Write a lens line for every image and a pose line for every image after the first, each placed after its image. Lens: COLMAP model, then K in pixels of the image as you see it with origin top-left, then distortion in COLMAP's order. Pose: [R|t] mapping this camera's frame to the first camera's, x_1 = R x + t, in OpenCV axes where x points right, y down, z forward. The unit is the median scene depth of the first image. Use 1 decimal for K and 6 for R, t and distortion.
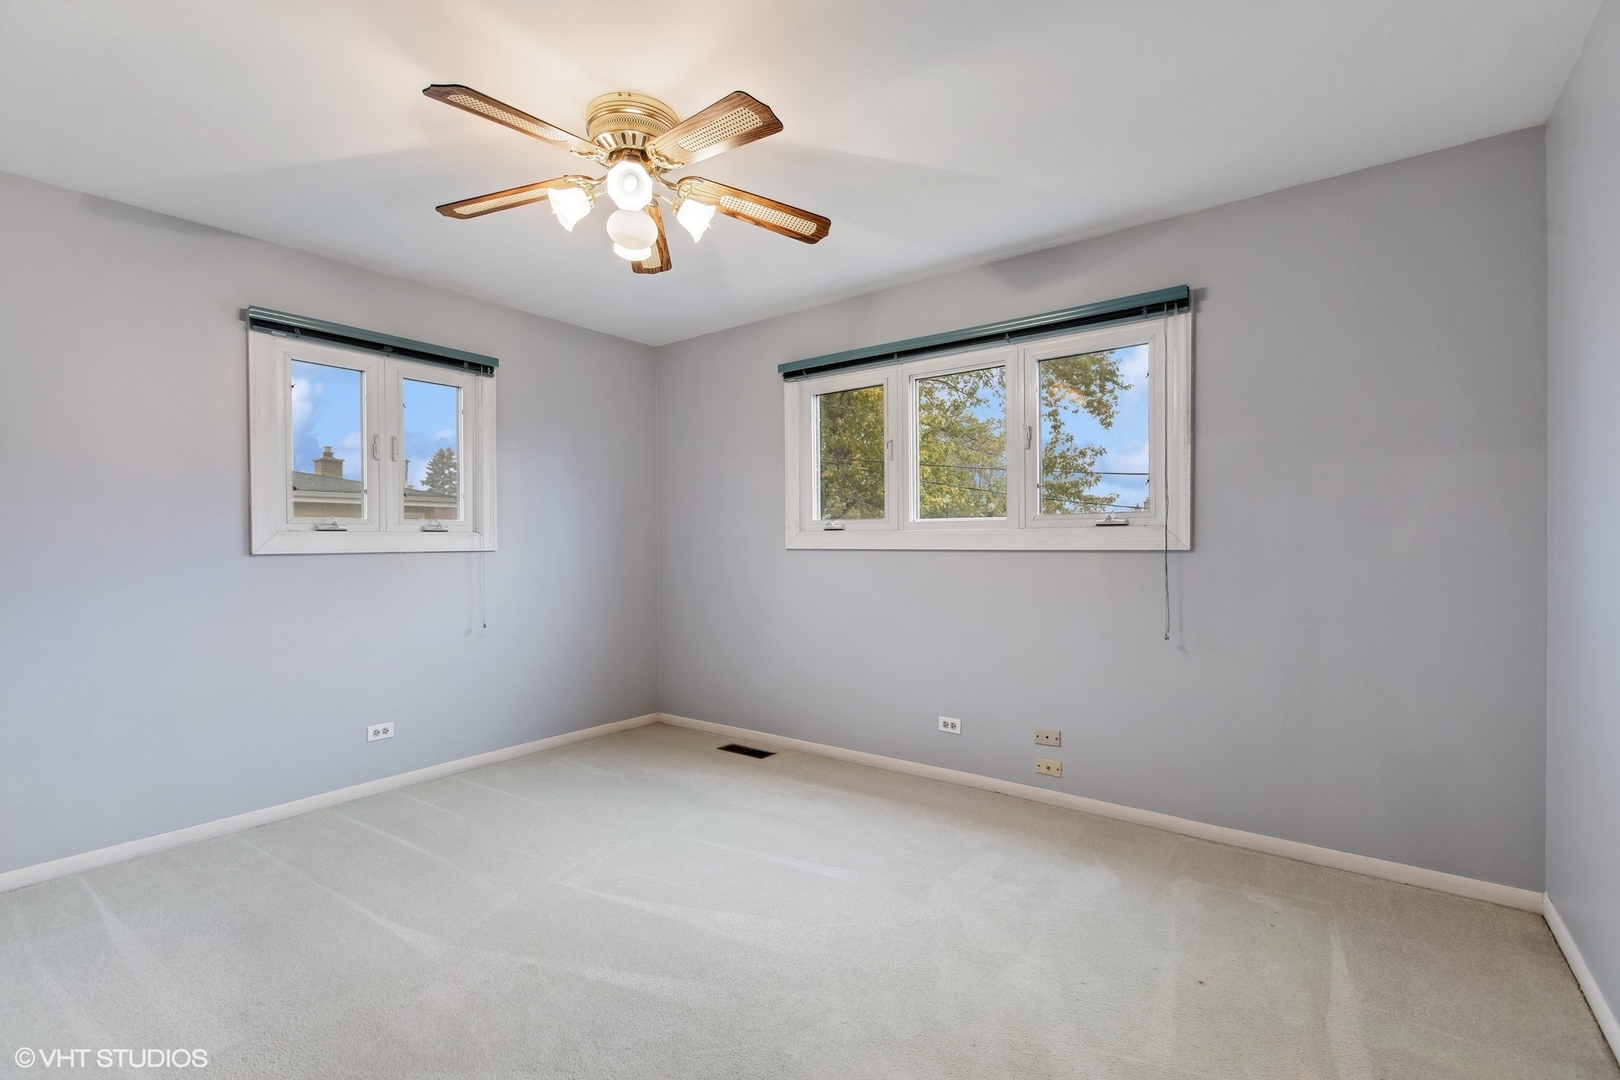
lens RADIAL K [[731.3, 0, 805.2], [0, 731.3, 533.7], [0, 0, 1]] dist [-0.002245, -0.000014]
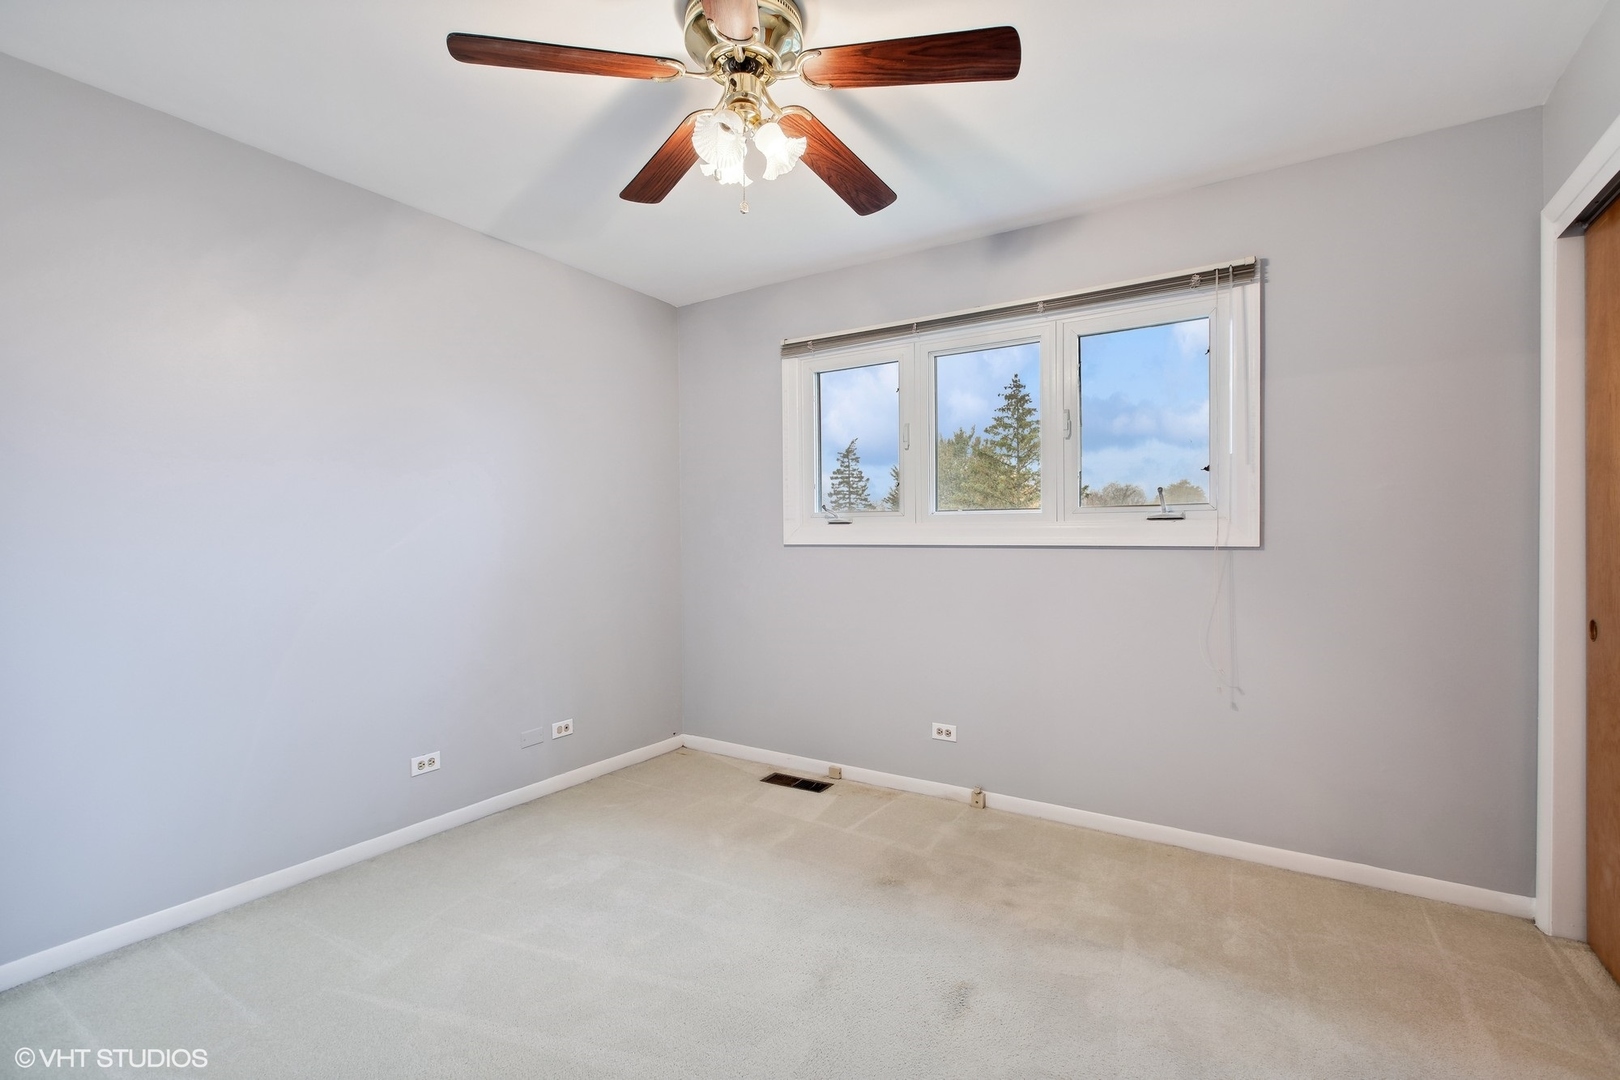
lens RADIAL K [[731.3, 0, 754.1], [0, 731.3, 545.6], [0, 0, 1]] dist [-0.002245, -0.000014]
pose [[0.998643, 0.000654, 0.052078, -0.137143], [-0.002033, 0.999648, 0.026434, -0.001627], [-0.052042, -0.026504, 0.998293, 0.123225]]
